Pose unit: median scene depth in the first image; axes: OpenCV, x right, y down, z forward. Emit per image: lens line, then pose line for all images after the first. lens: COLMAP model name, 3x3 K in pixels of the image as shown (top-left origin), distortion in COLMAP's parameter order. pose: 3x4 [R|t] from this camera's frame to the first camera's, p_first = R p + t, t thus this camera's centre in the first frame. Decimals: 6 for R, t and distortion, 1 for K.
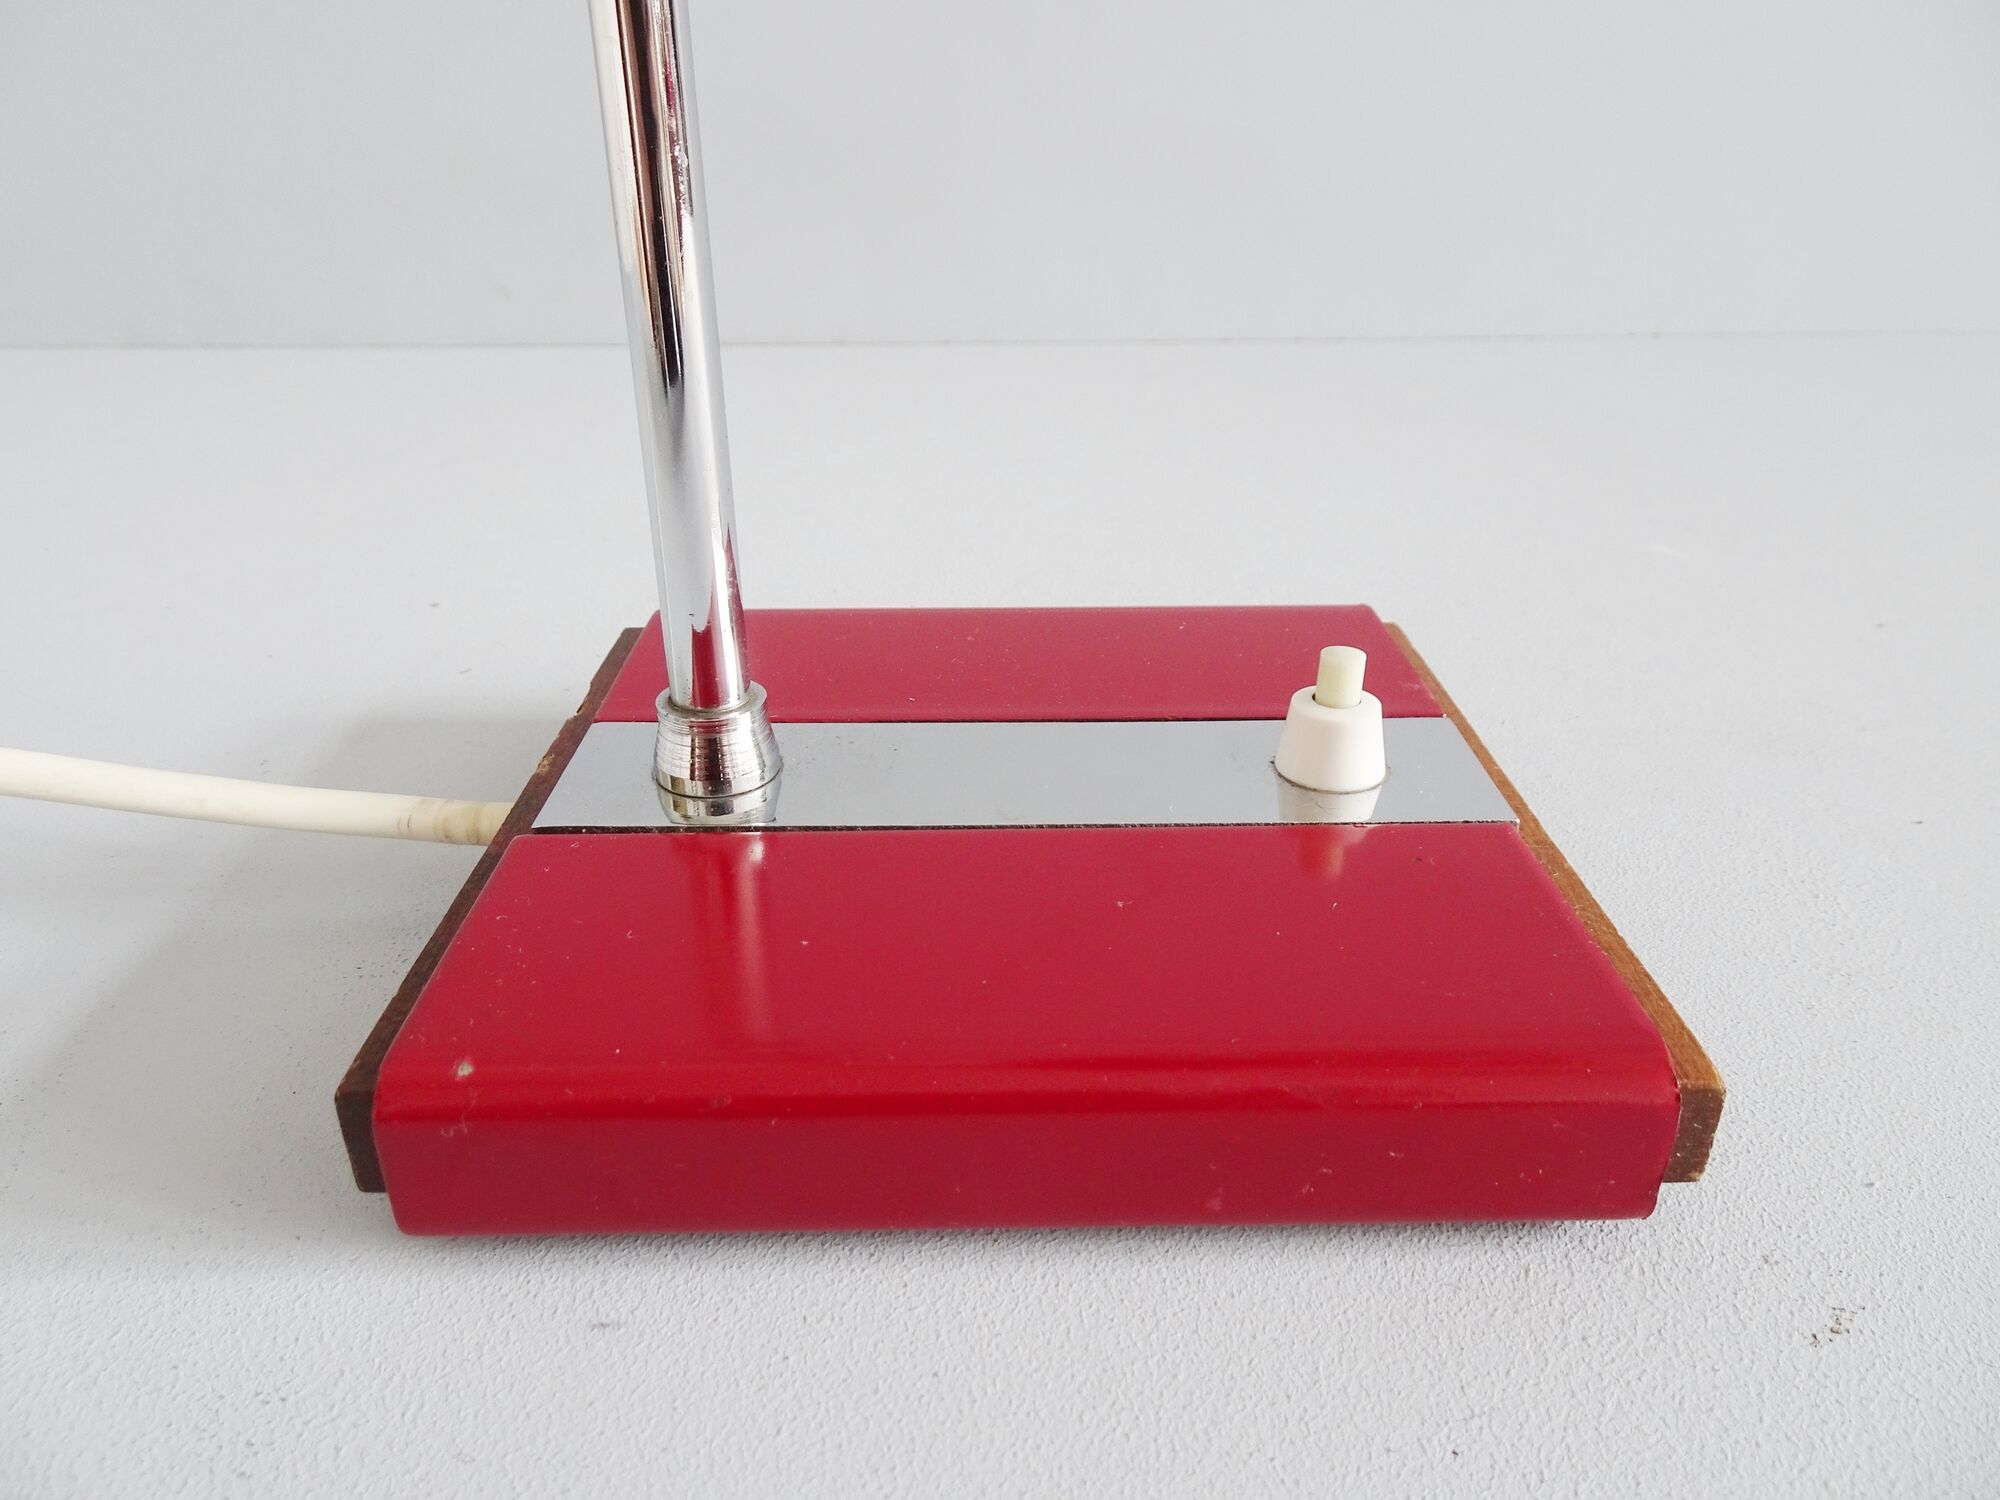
lens RADIAL K [[1426.7, 0, 1000.0], [0, 1426.7, 750.0], [0, 0, 1]] dist [0.114793, 0.000099]
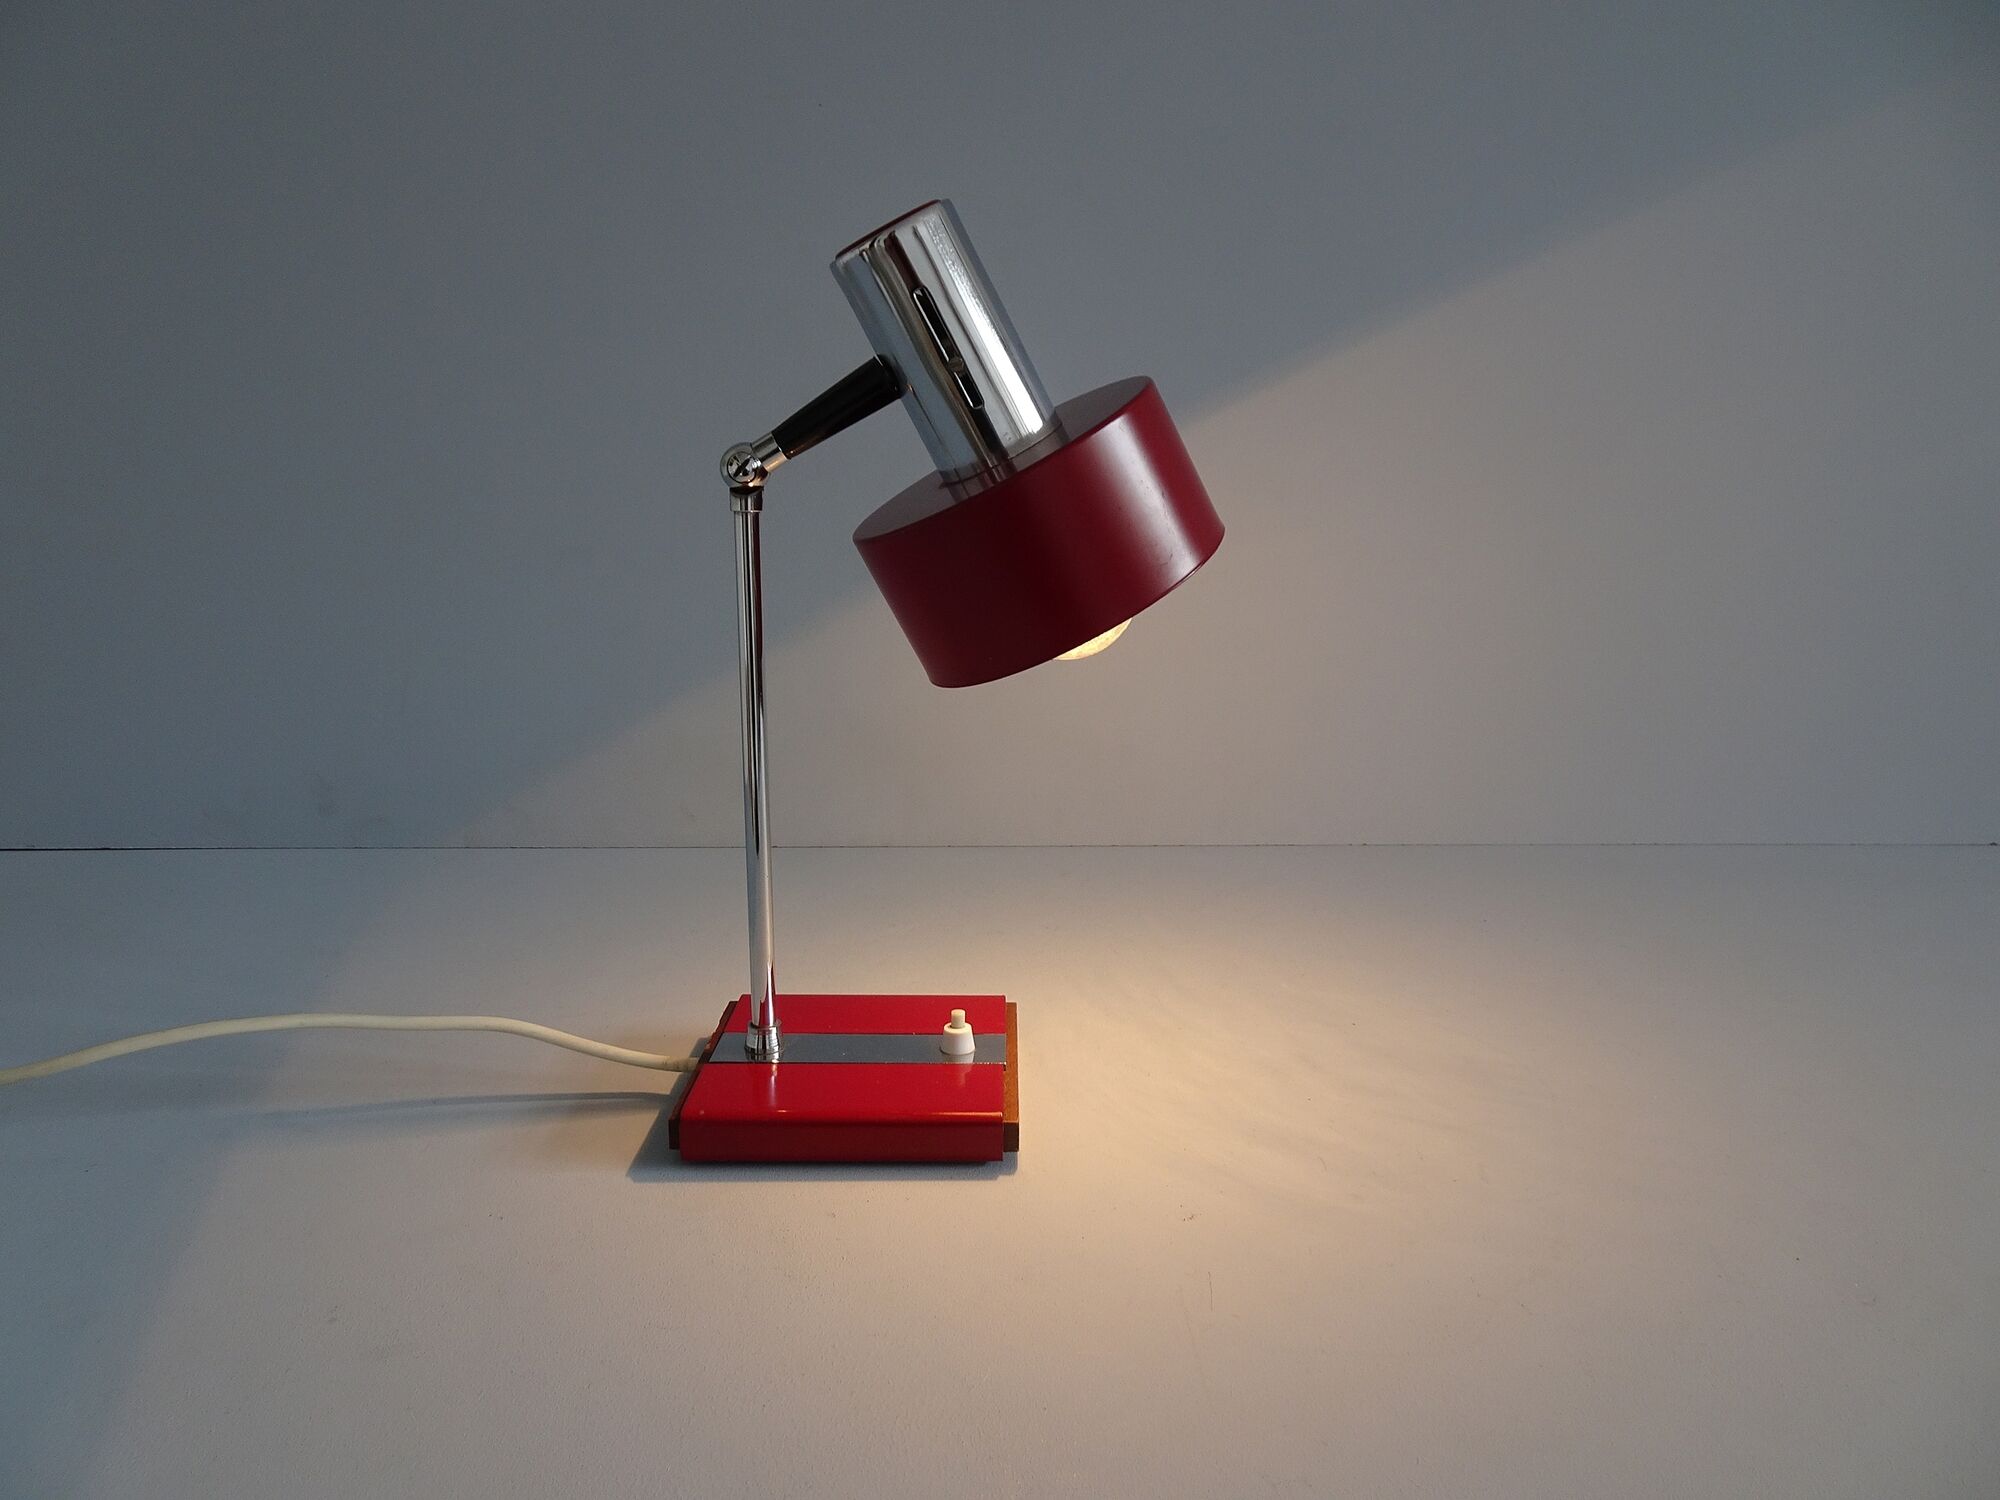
lens RADIAL K [[1398.7, 0, 1000.0], [0, 1398.7, 750.0], [0, 0, 1]] dist [-0.003508, -0.000218]
pose [[0.999702, 0.007738, -0.023145, 0.389457], [-0.013607, 0.964030, -0.265444, 0.196123], [0.020259, 0.265680, 0.963848, -2.149043]]
